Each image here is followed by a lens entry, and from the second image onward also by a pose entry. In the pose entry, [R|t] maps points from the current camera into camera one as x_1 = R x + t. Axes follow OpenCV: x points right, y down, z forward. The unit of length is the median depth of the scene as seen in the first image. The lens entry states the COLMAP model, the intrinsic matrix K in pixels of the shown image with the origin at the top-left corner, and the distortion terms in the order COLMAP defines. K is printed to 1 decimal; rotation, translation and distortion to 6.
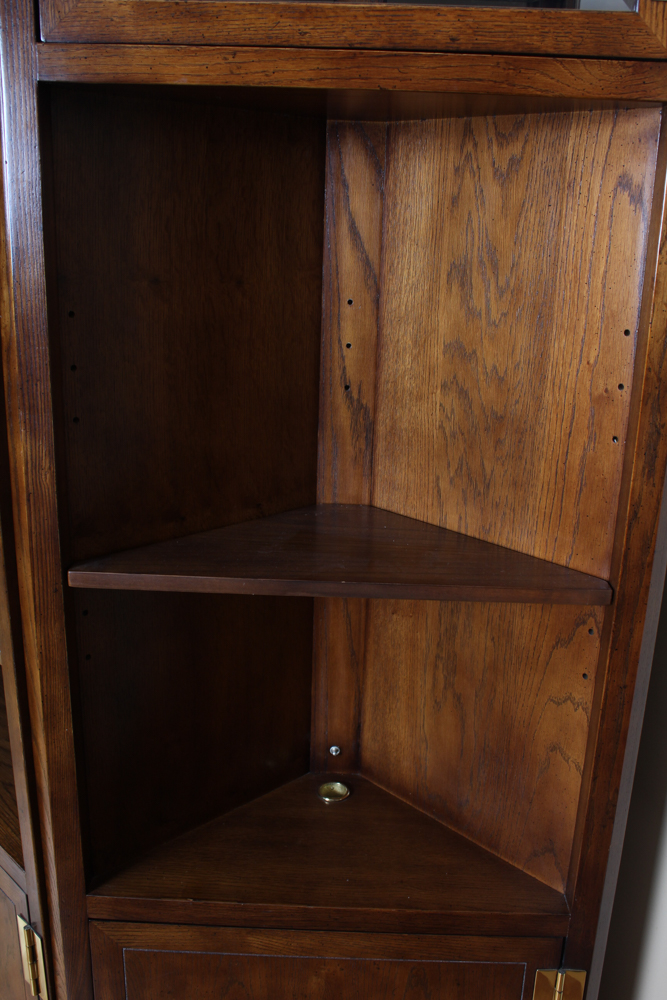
lens RADIAL K [[941.4, 0, 333.5], [0, 941.4, 500.0], [0, 0, 1]] dist [-0.162666, 0.185195]
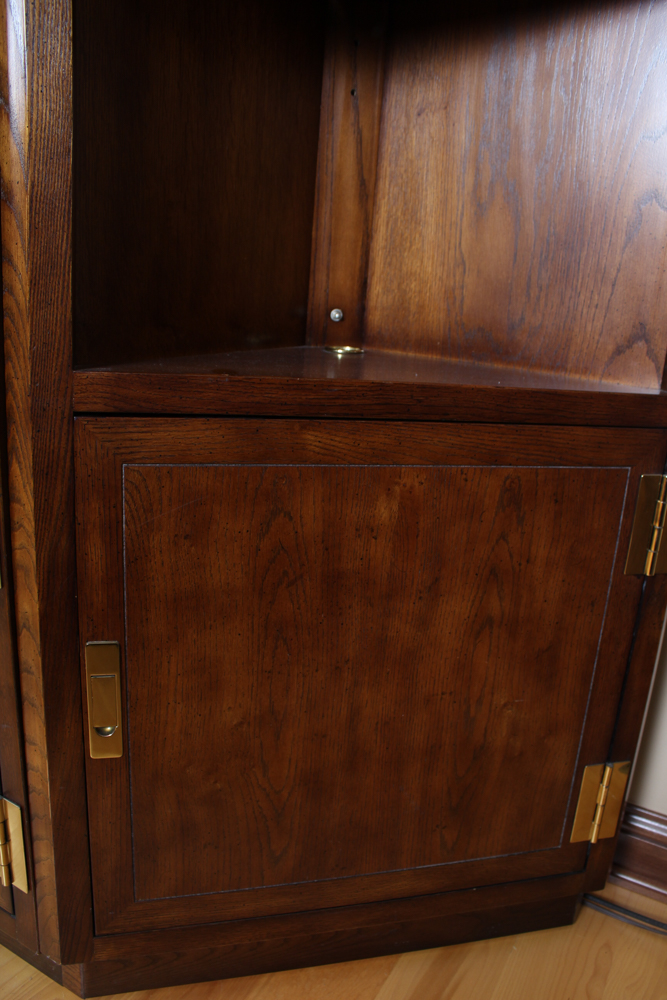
lens RADIAL K [[820.0, 0, 333.5], [0, 820.0, 500.0], [0, 0, 1]] dist [-0.176112, 0.146697]
pose [[0.963556, -0.035932, 0.265081, -0.245240], [0.037697, 0.999288, -0.001570, 0.535880], [-0.264836, 0.011505, 0.964225, 0.373780]]
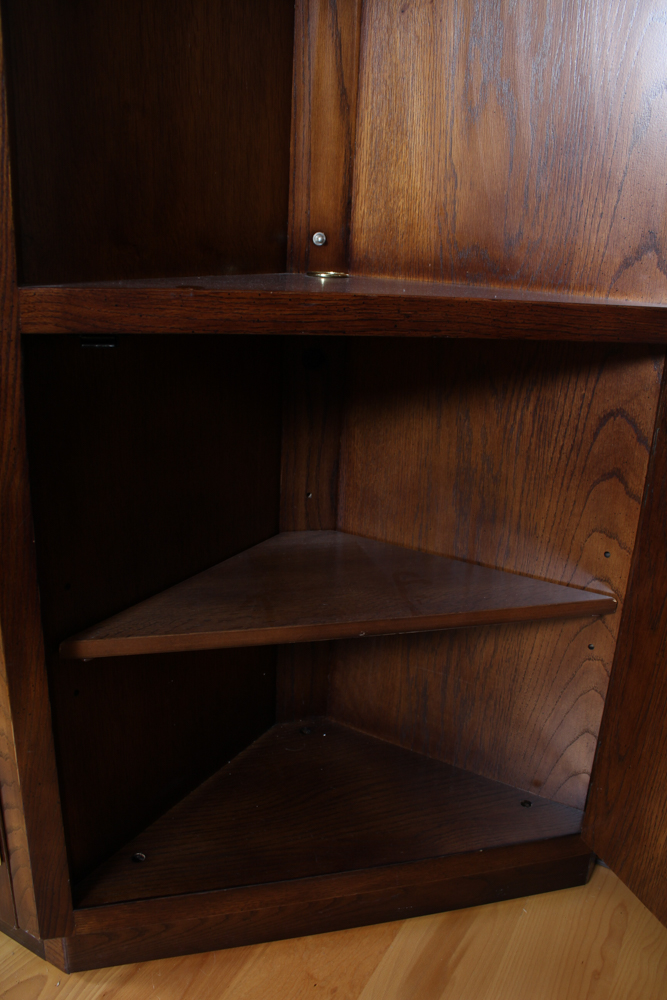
lens RADIAL K [[820.0, 0, 333.5], [0, 820.0, 500.0], [0, 0, 1]] dist [-0.176112, 0.146697]
pose [[0.963324, -0.070468, 0.258924, -0.214722], [0.062466, 0.997284, 0.039014, 0.565369], [-0.260970, -0.021409, 0.965109, 0.431517]]
